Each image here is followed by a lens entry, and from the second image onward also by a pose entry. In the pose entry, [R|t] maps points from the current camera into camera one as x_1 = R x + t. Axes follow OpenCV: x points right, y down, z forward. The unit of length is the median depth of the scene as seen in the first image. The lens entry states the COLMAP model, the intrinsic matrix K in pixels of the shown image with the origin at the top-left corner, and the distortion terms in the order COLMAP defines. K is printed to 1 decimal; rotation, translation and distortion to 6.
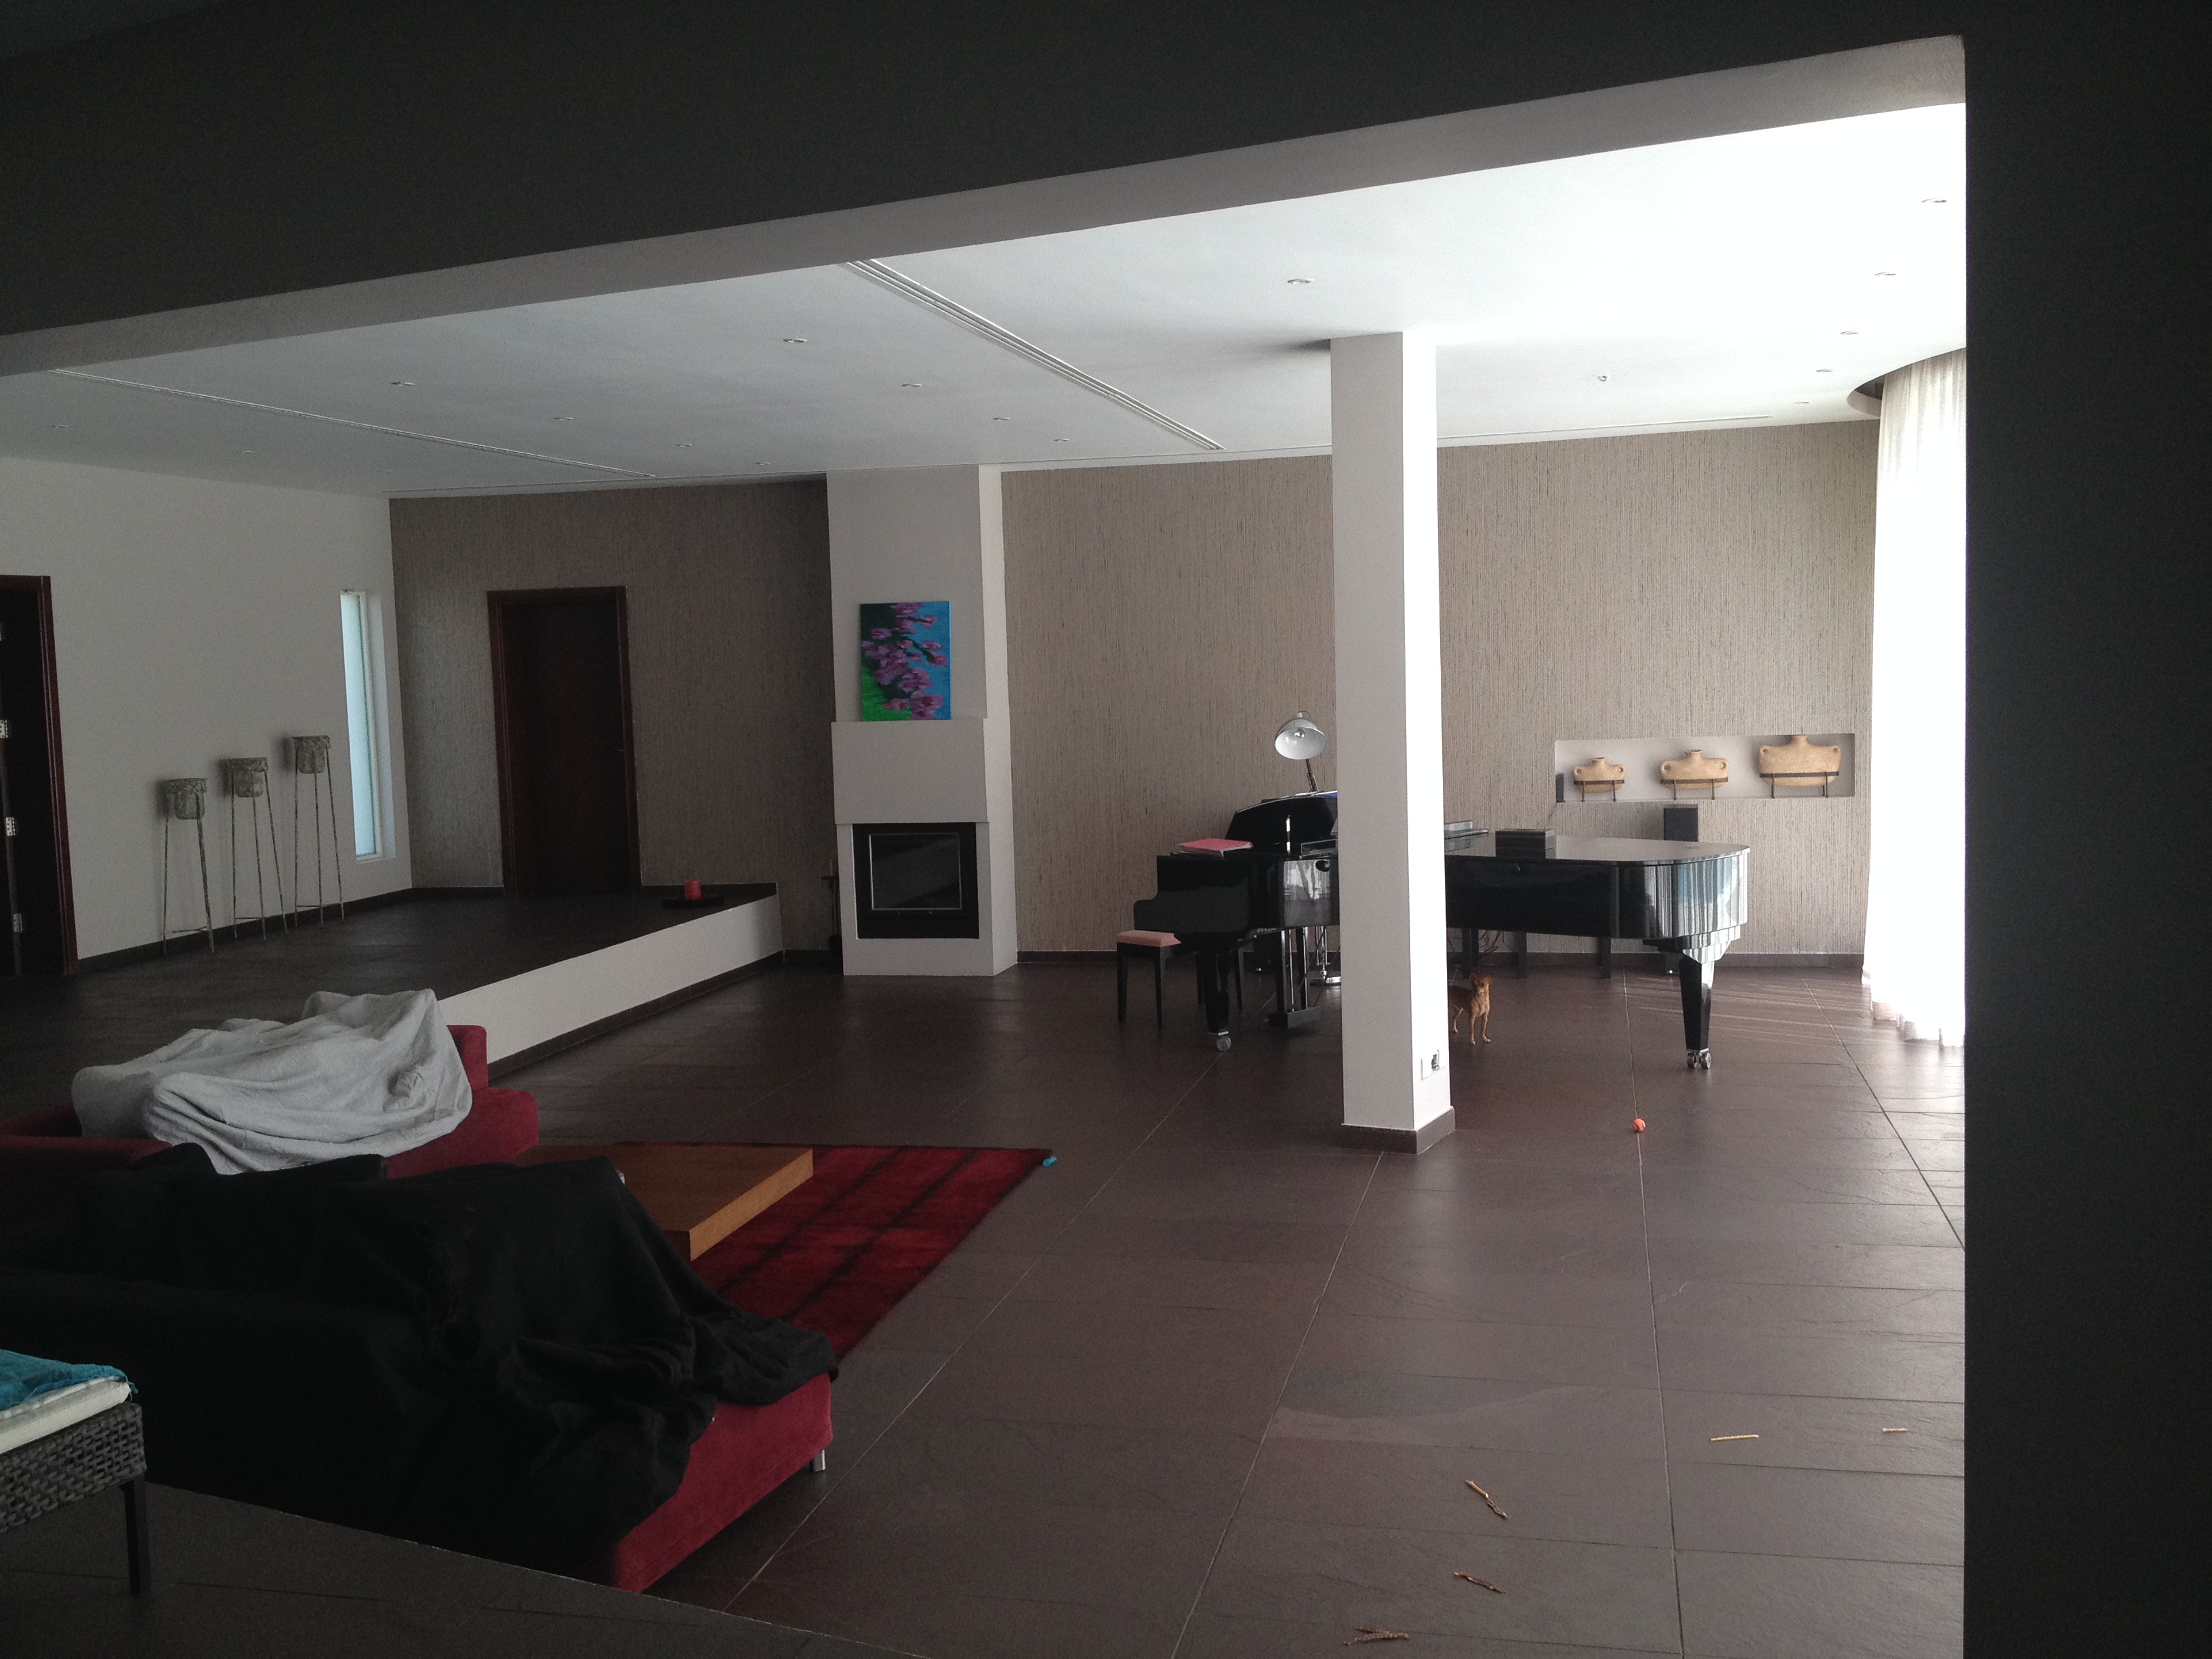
lens RADIAL K [[2075.5, 0, 1086.3], [0, 2075.5, 837.6], [0, 0, 1]] dist [0.190305, -0.408337]
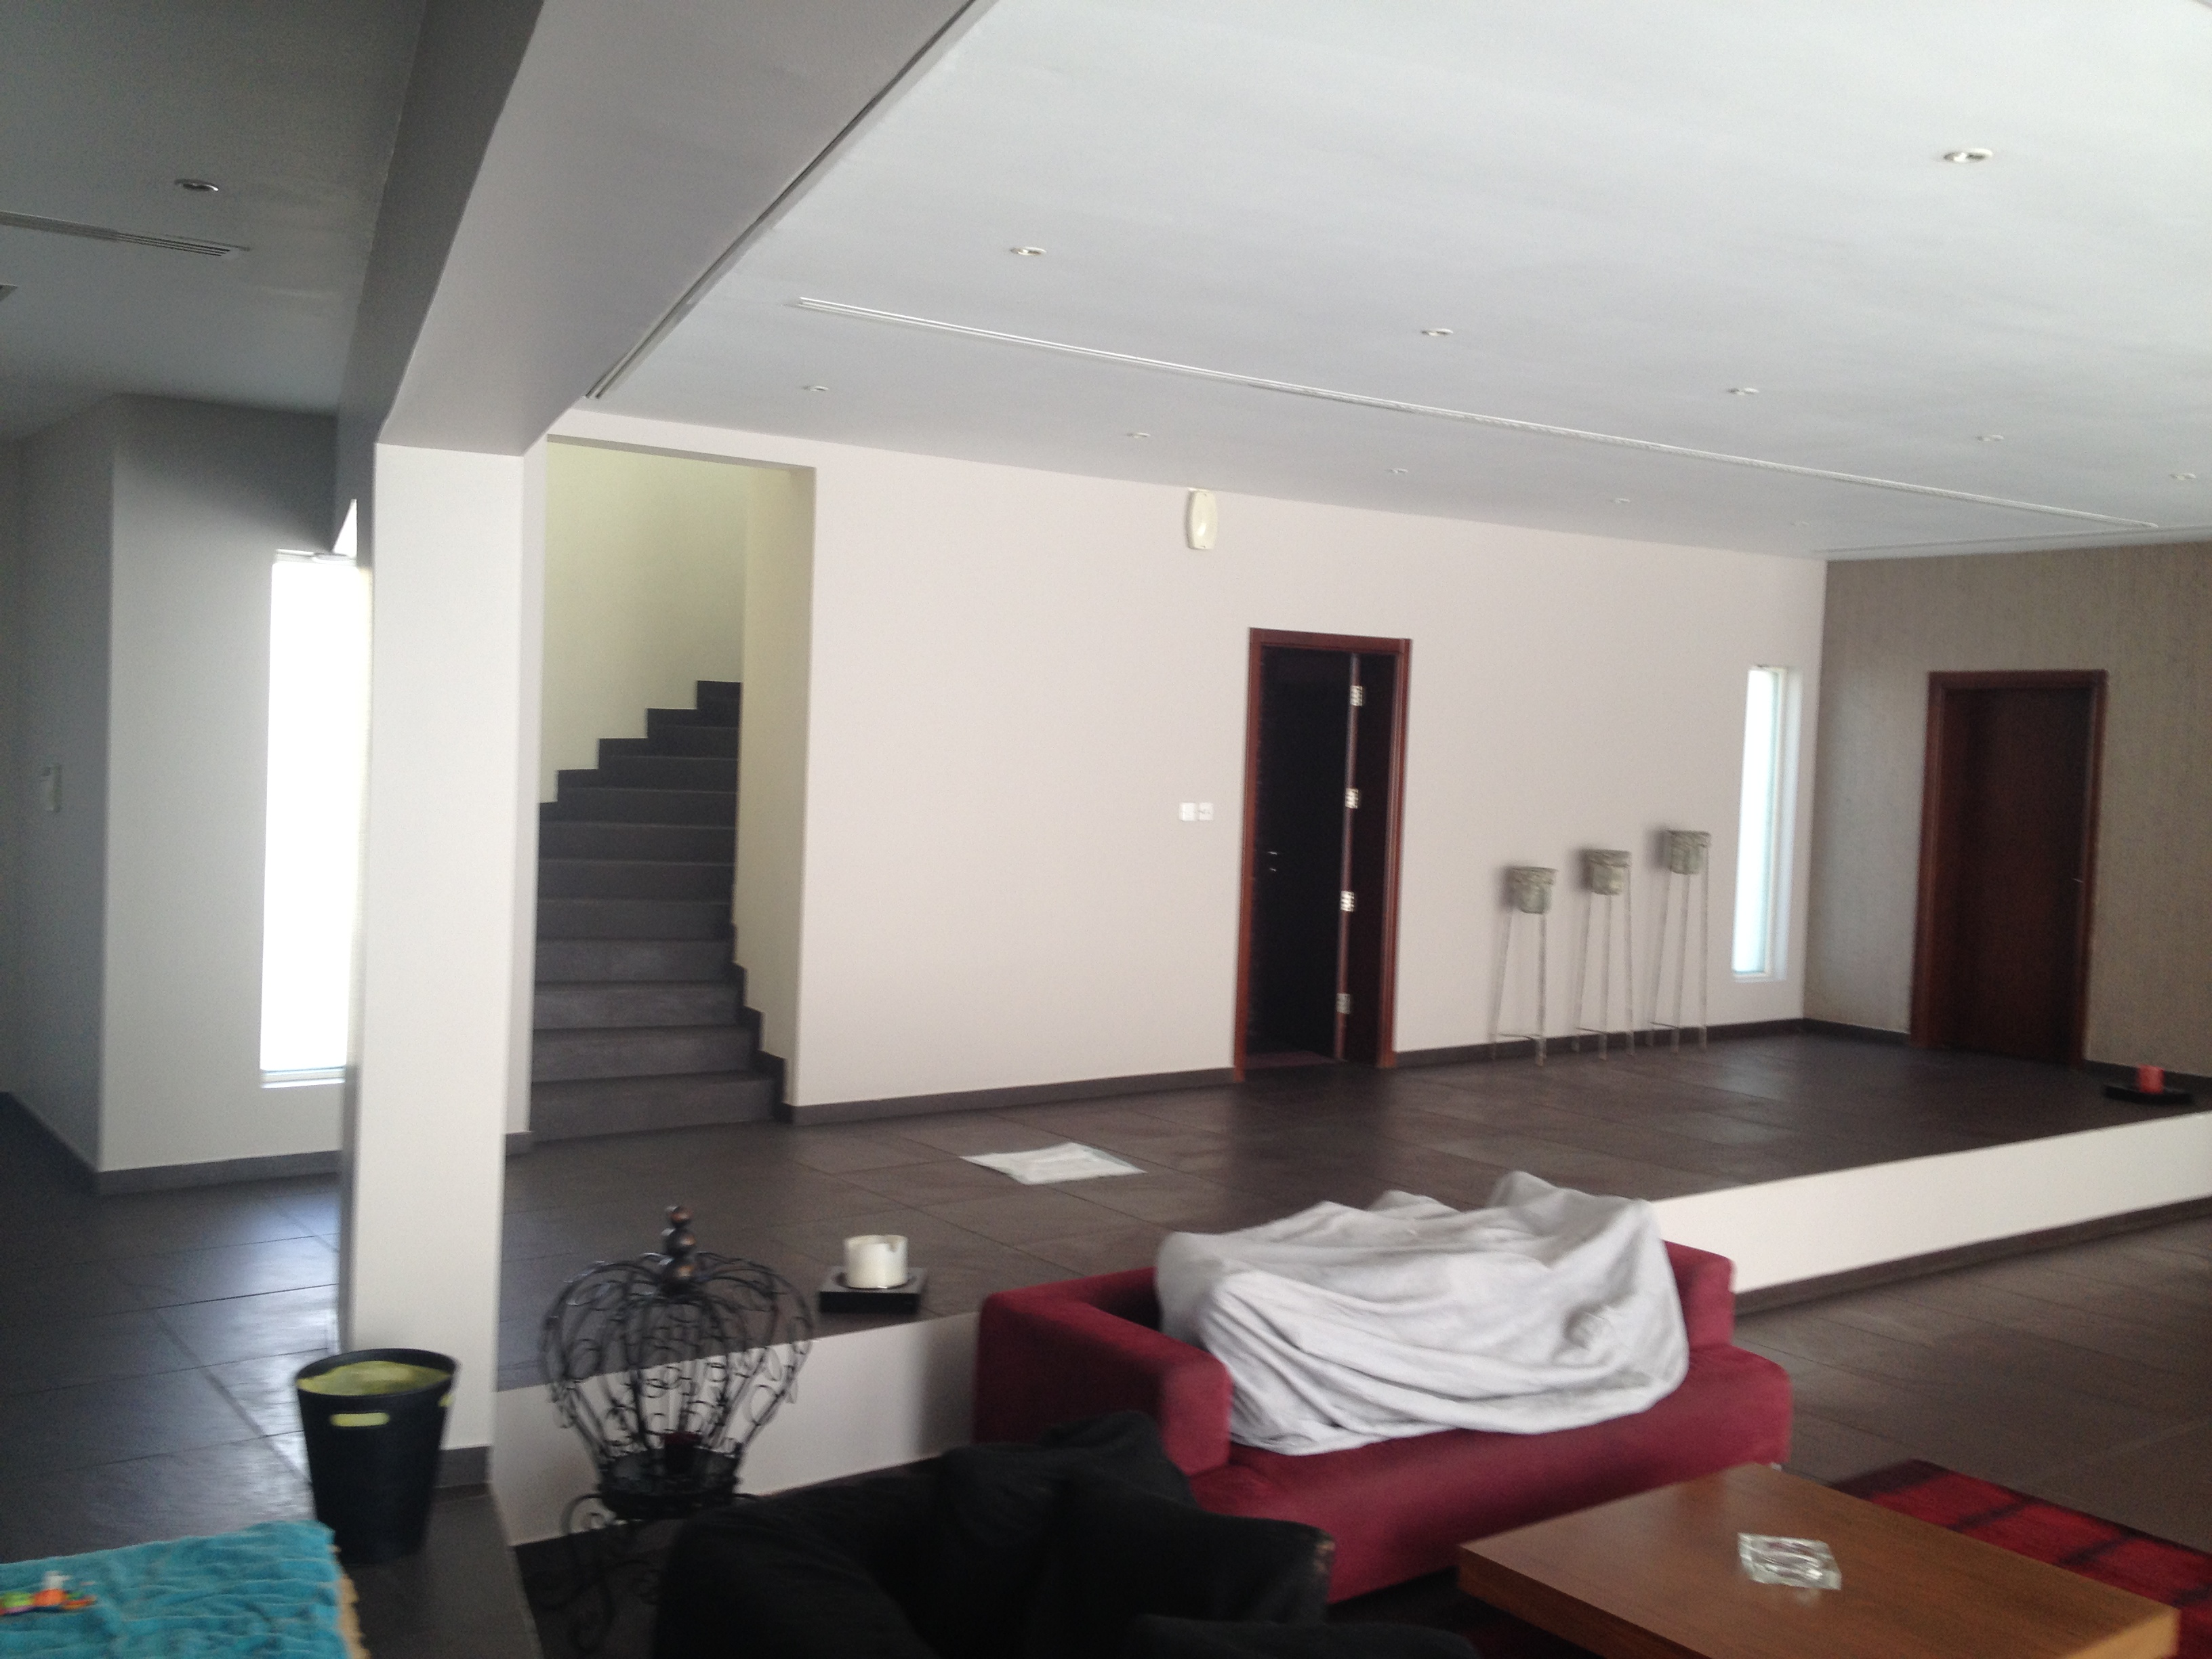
lens RADIAL K [[2075.5, 0, 1086.3], [0, 2075.5, 837.6], [0, 0, 1]] dist [0.190305, -0.408337]
pose [[0.762493, 0.088244, -0.640950, -0.001140], [-0.113100, 0.993581, 0.002247, -0.021223], [0.637034, 0.070778, 0.767579, 0.196103]]
